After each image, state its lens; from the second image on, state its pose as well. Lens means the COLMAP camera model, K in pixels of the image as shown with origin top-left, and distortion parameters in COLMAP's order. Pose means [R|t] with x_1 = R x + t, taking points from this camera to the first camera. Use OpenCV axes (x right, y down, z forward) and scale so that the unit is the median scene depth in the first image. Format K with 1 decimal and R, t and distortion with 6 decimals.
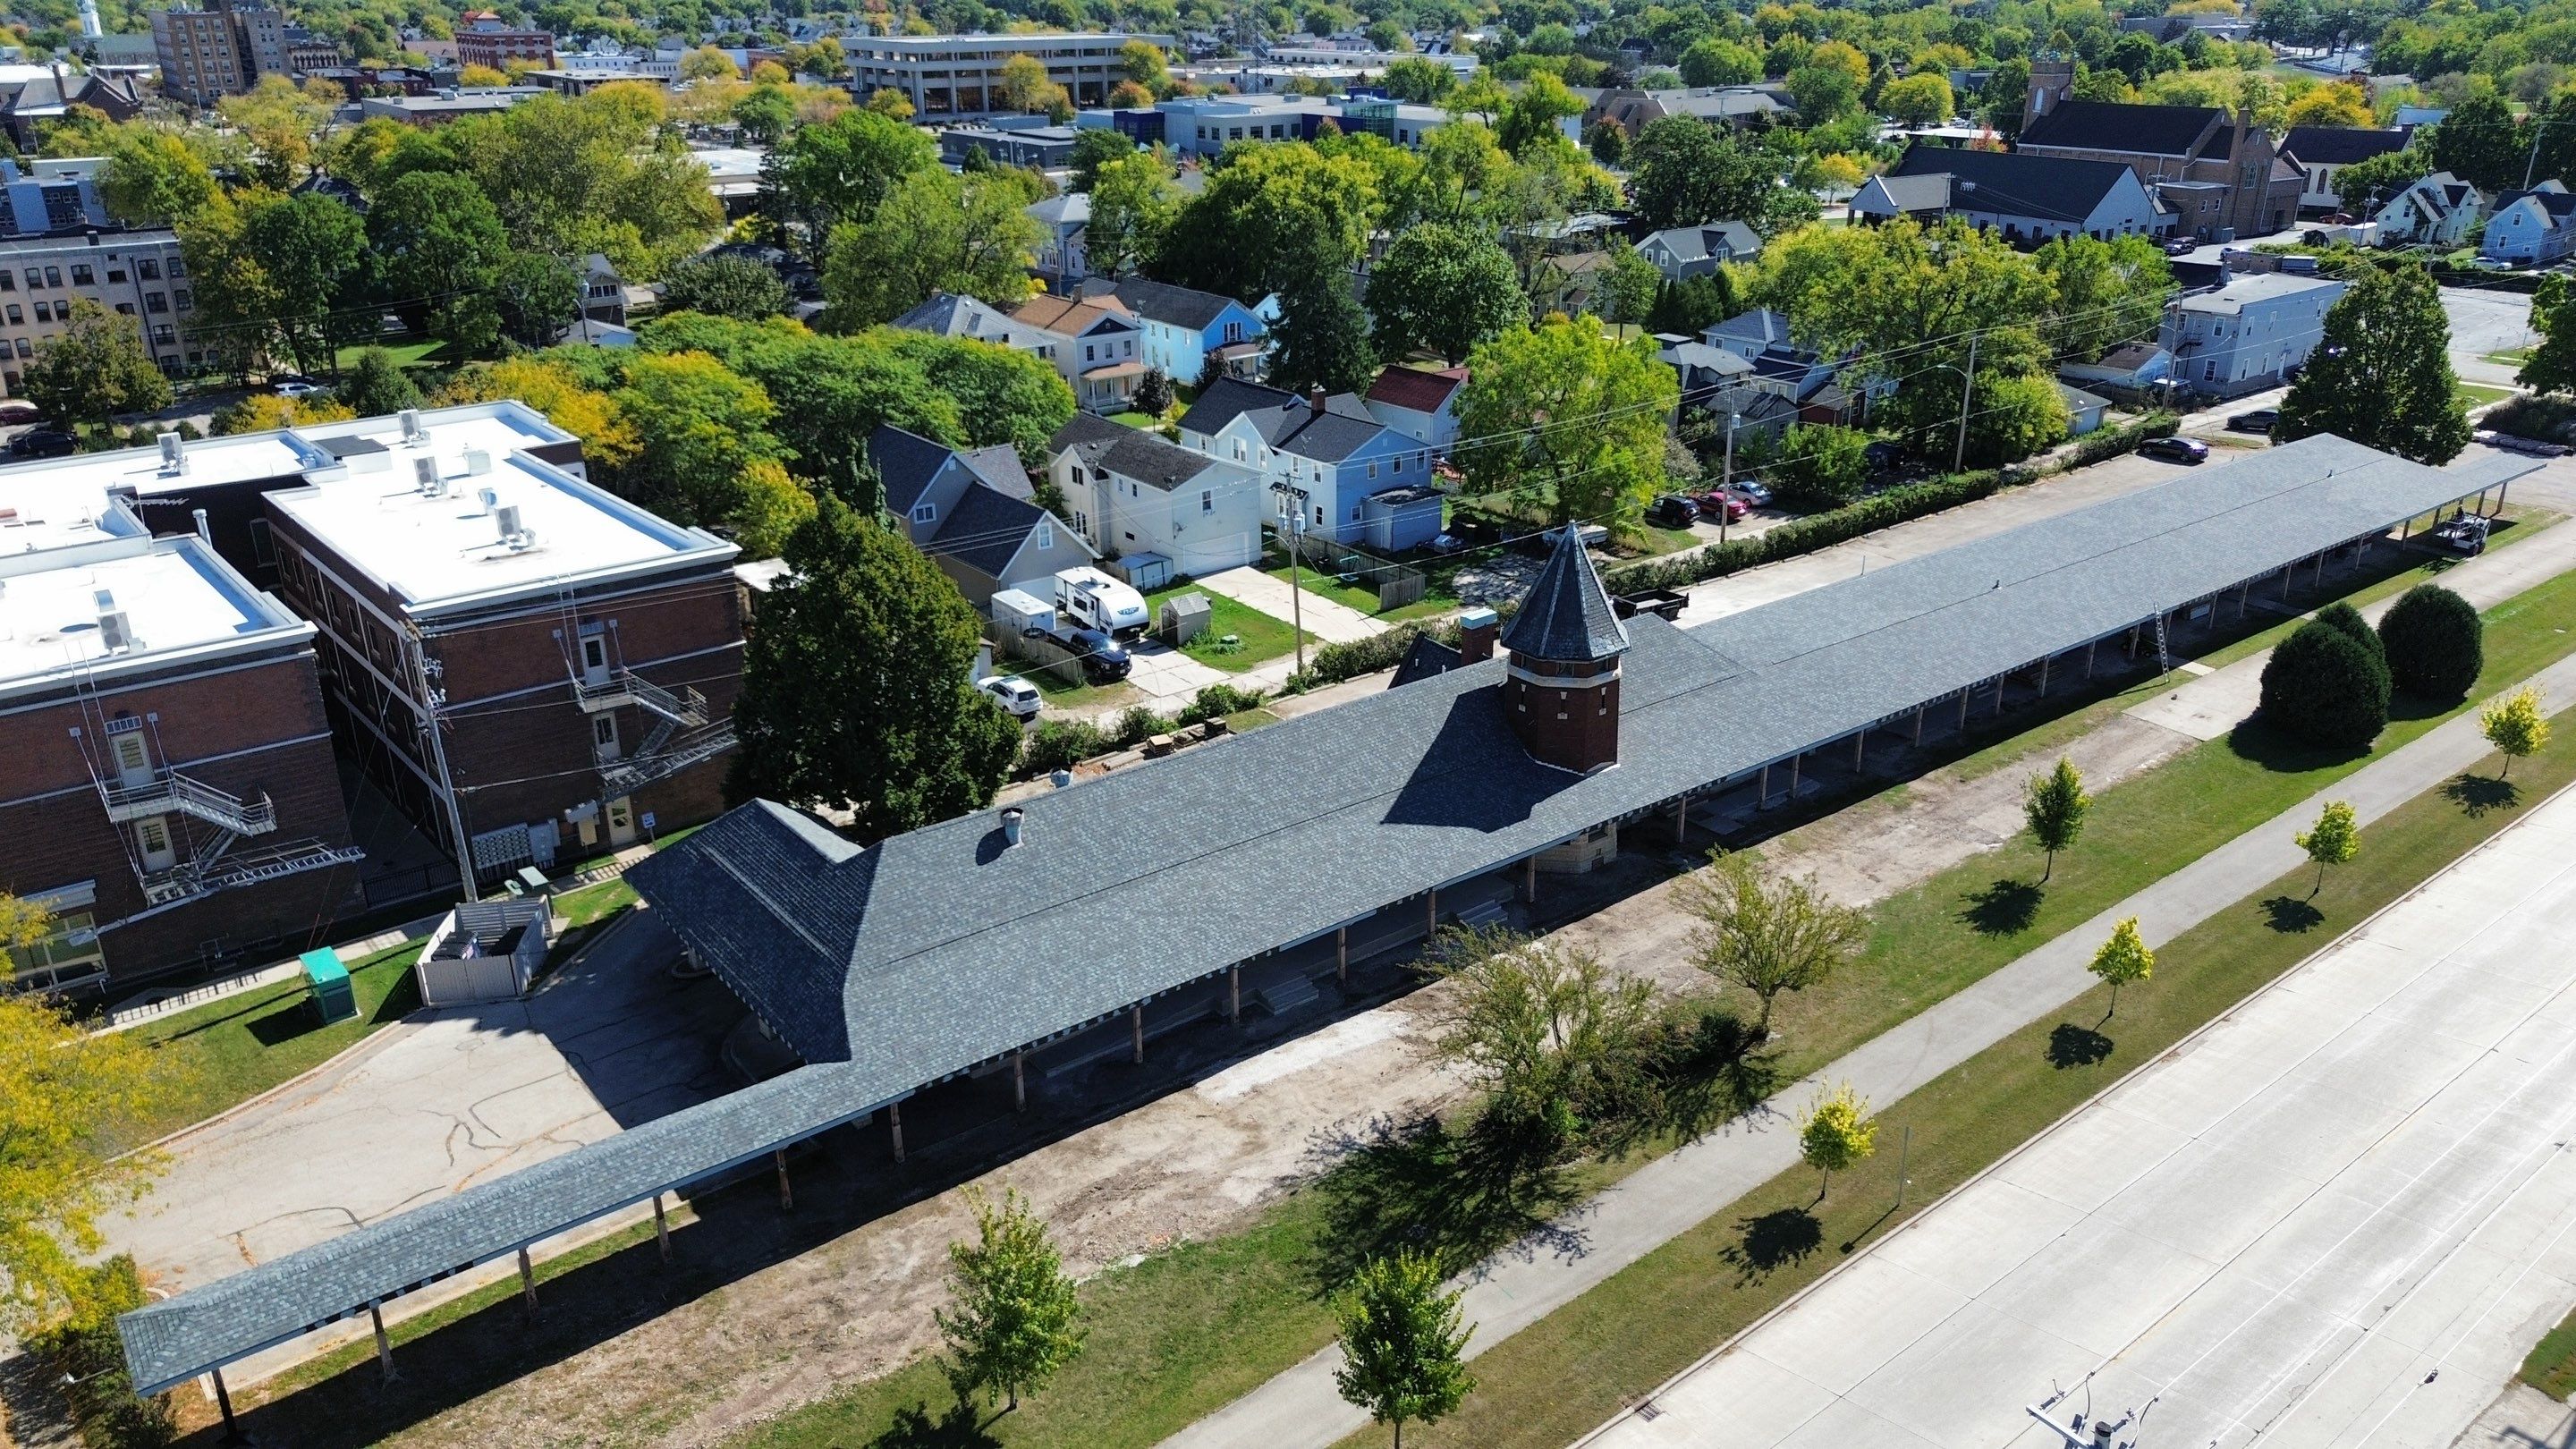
lens RADIAL K [[1848.3, 0, 1288.0], [0, 1848.3, 724.5], [0, 0, 1]] dist [0.048096, -0.002433]
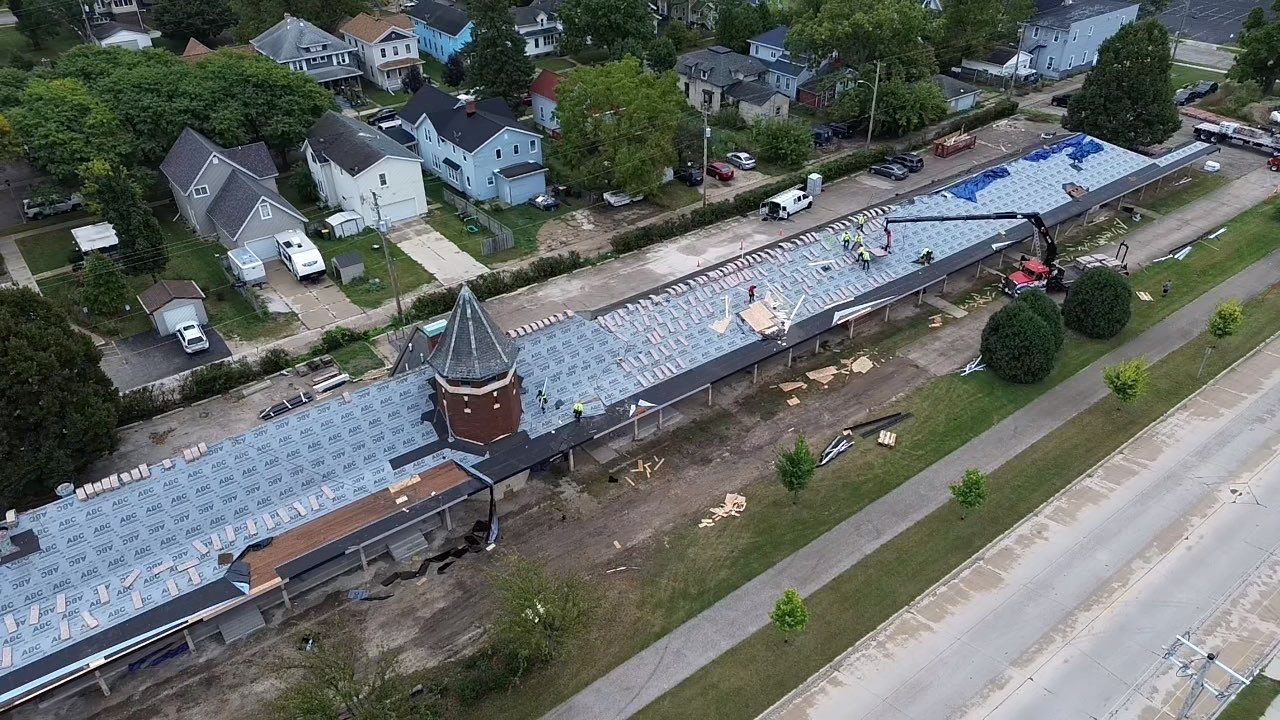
lens RADIAL K [[903.4, 0, 640.0], [0, 903.4, 360.0], [0, 0, 1]] dist [0.060472, -0.039409]
pose [[0.999986, 0.004562, -0.002758, 0.175262], [-0.003965, 0.982283, 0.187360, -0.110429], [0.003564, -0.187347, 0.982287, 0.176511]]
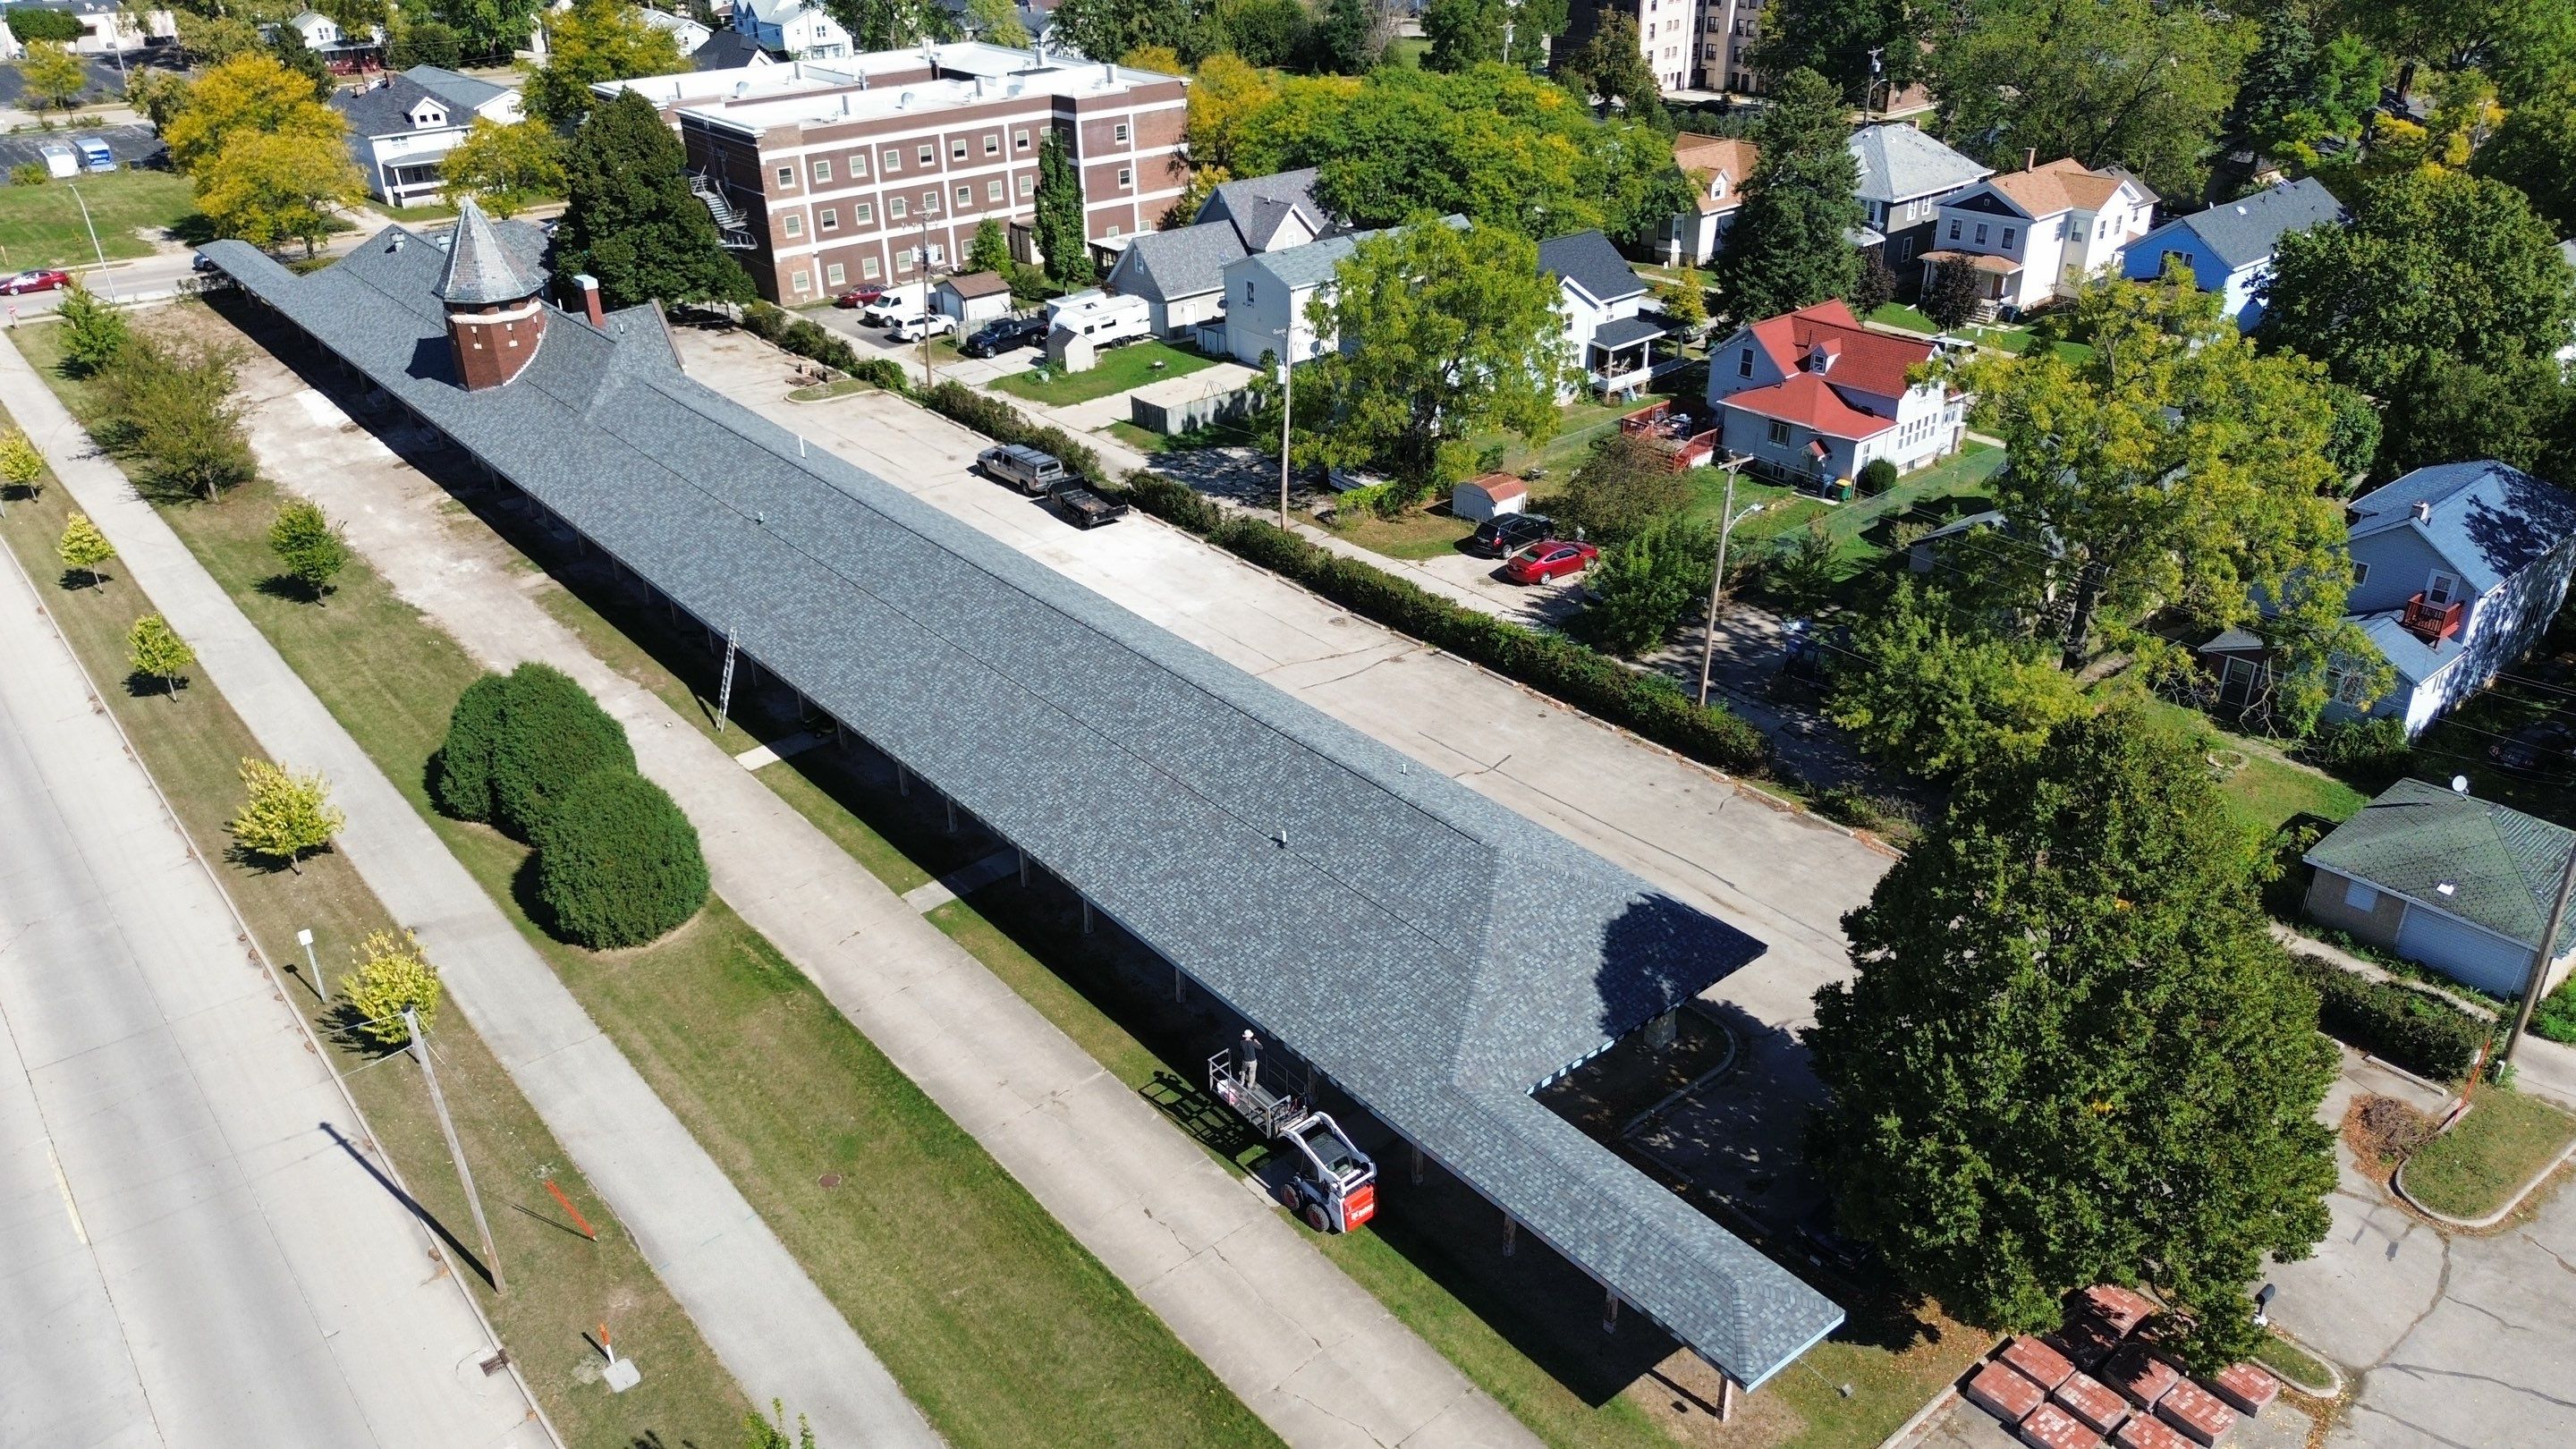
lens RADIAL K [[1818.0, 0, 1288.0], [0, 1818.0, 724.5], [0, 0, 1]] dist [0.060472, -0.039409]
pose [[0.027842, 0.468940, -0.882791, 0.918984], [-0.361099, 0.828216, 0.428562, -0.348321], [0.932112, 0.306843, 0.192394, 0.856444]]
